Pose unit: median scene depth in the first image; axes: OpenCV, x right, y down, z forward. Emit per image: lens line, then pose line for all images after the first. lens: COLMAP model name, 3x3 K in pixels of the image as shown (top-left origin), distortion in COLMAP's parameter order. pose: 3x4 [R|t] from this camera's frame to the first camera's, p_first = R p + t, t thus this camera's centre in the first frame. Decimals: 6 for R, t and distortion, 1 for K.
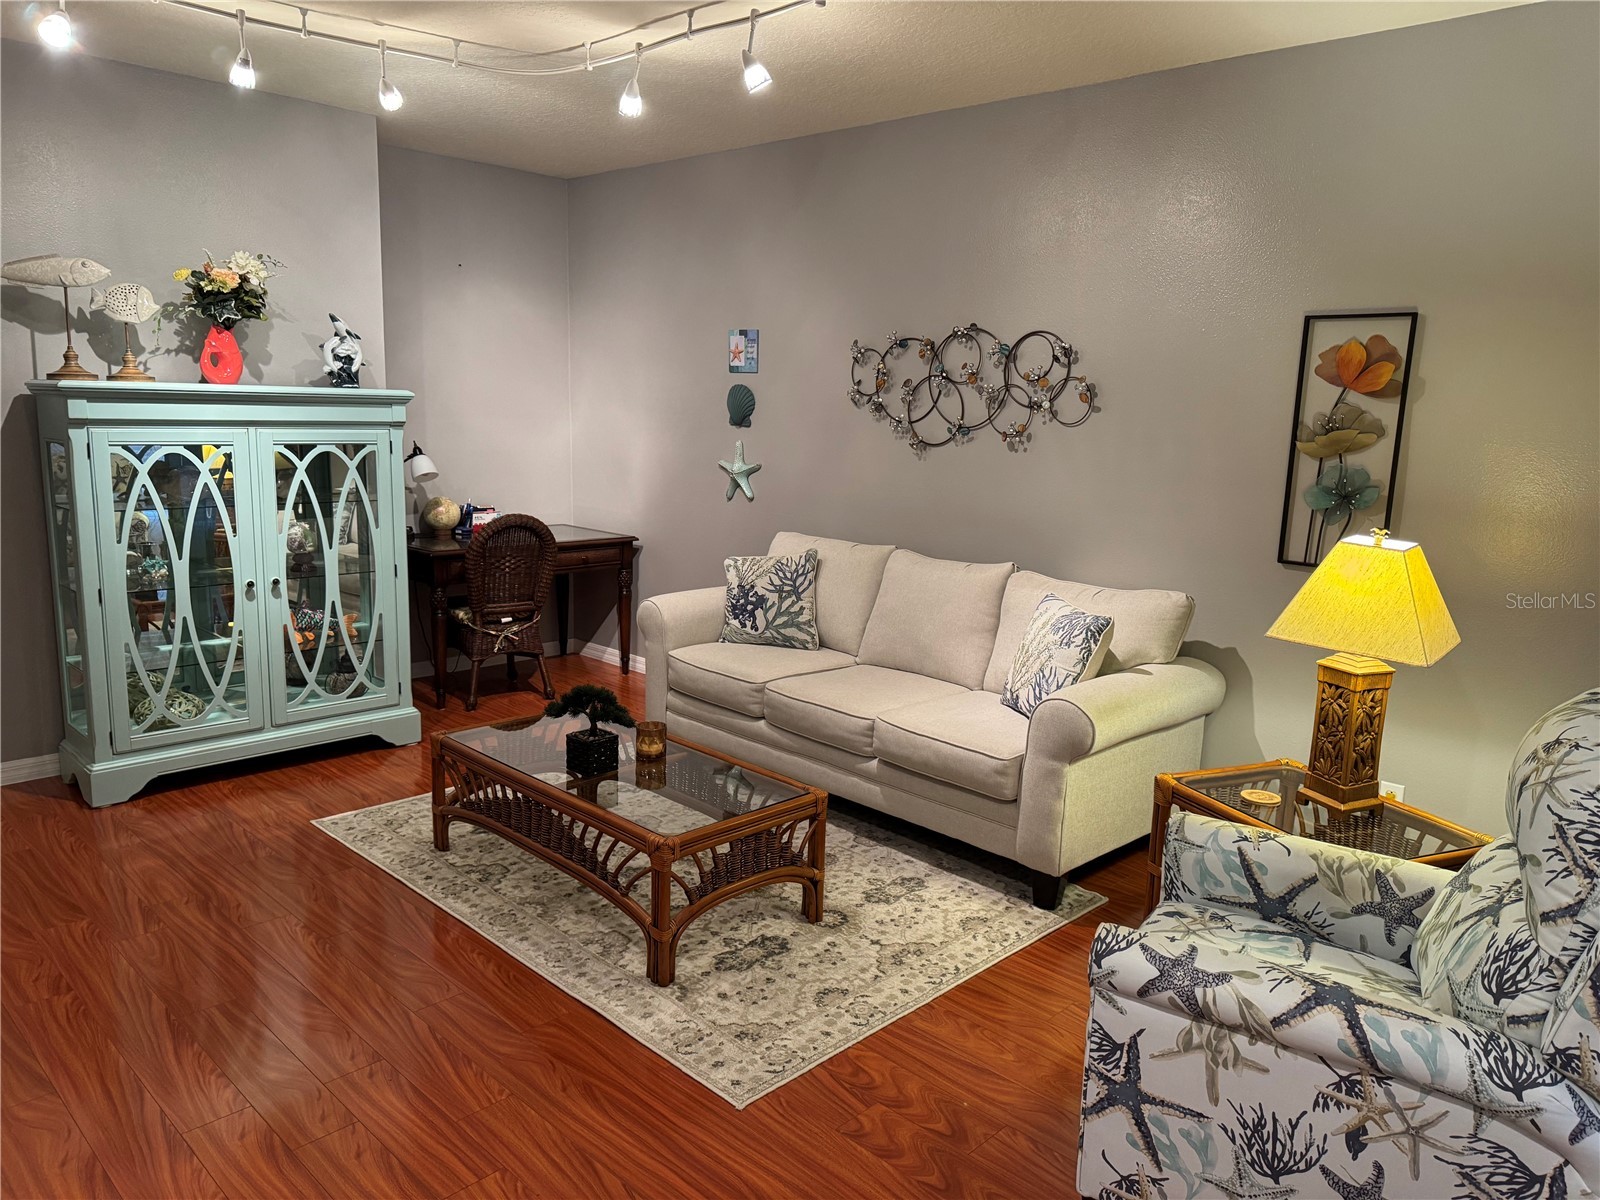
lens RADIAL K [[1105.5, 0, 800.0], [0, 1105.5, 600.0], [0, 0, 1]] dist [0.153231, -0.286360]
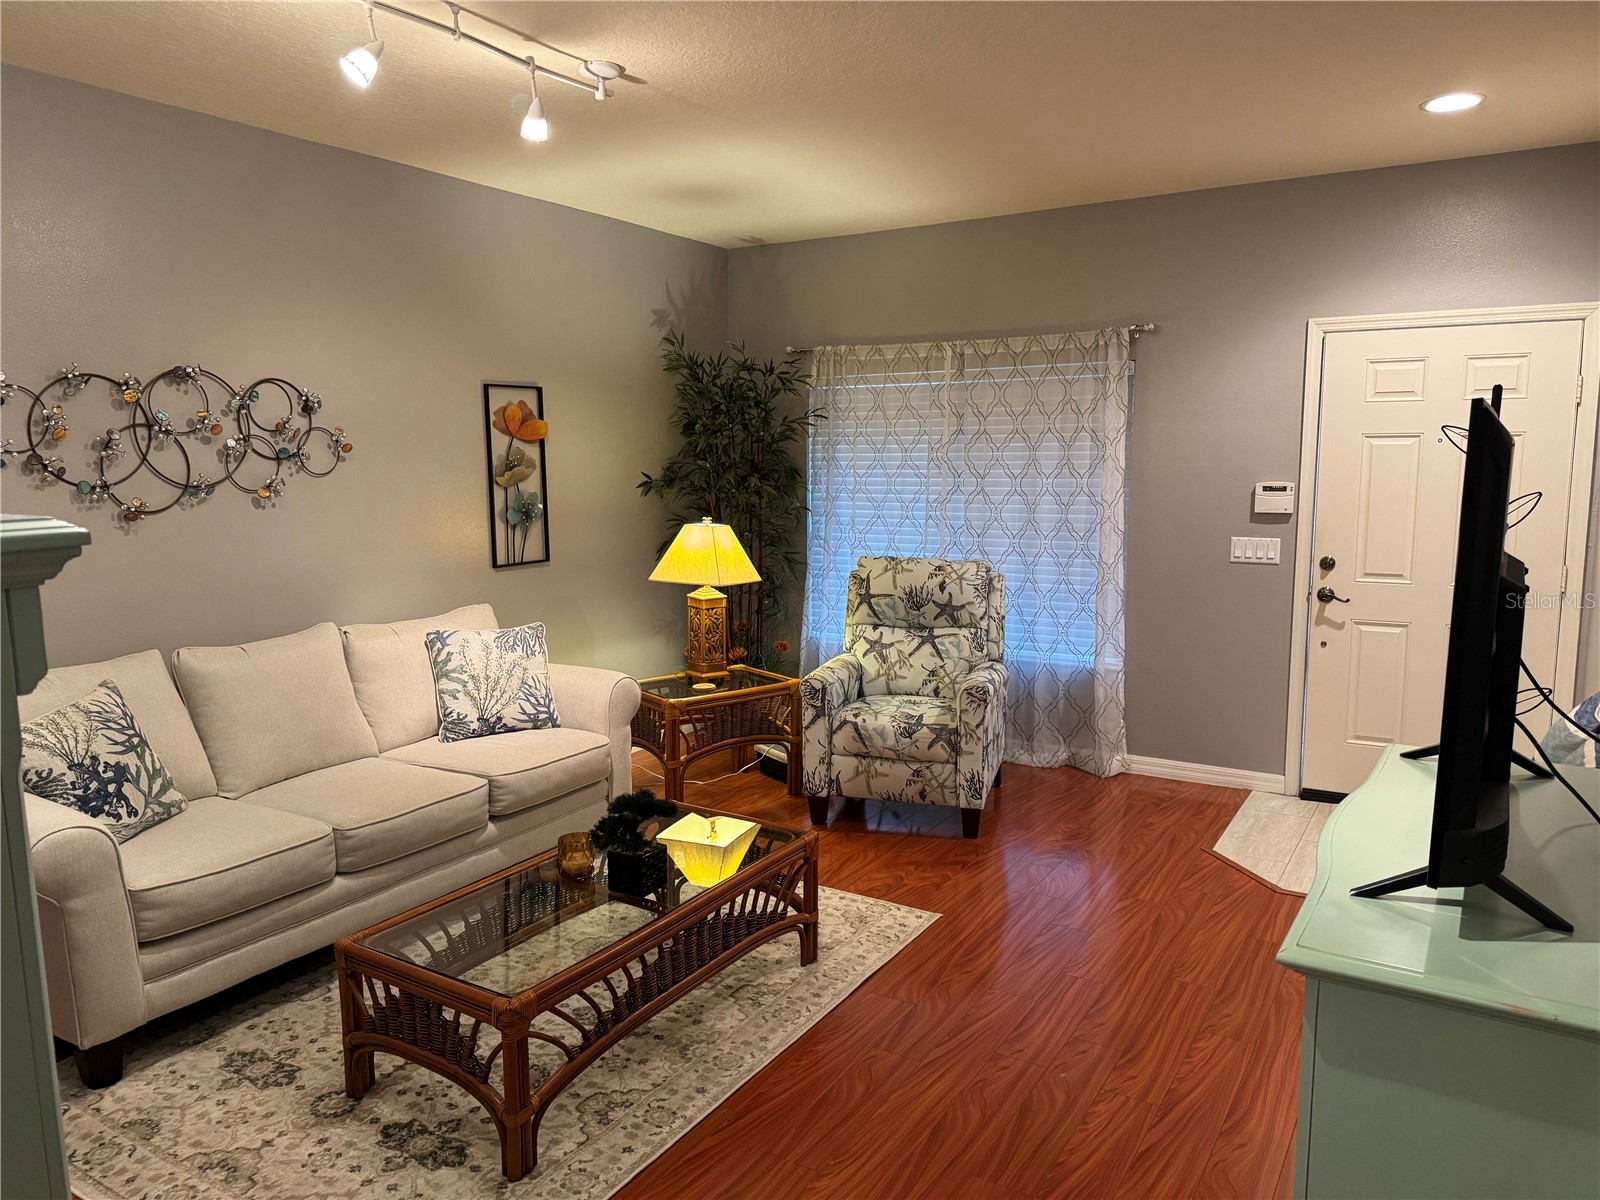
lens RADIAL K [[1105.5, 0, 800.0], [0, 1105.5, 600.0], [0, 0, 1]] dist [0.153231, -0.286360]
pose [[-0.216911, -0.161707, 0.962705, -0.806776], [0.176260, 0.963488, 0.201552, -0.173074], [-0.960147, 0.213406, -0.180488, 0.782564]]
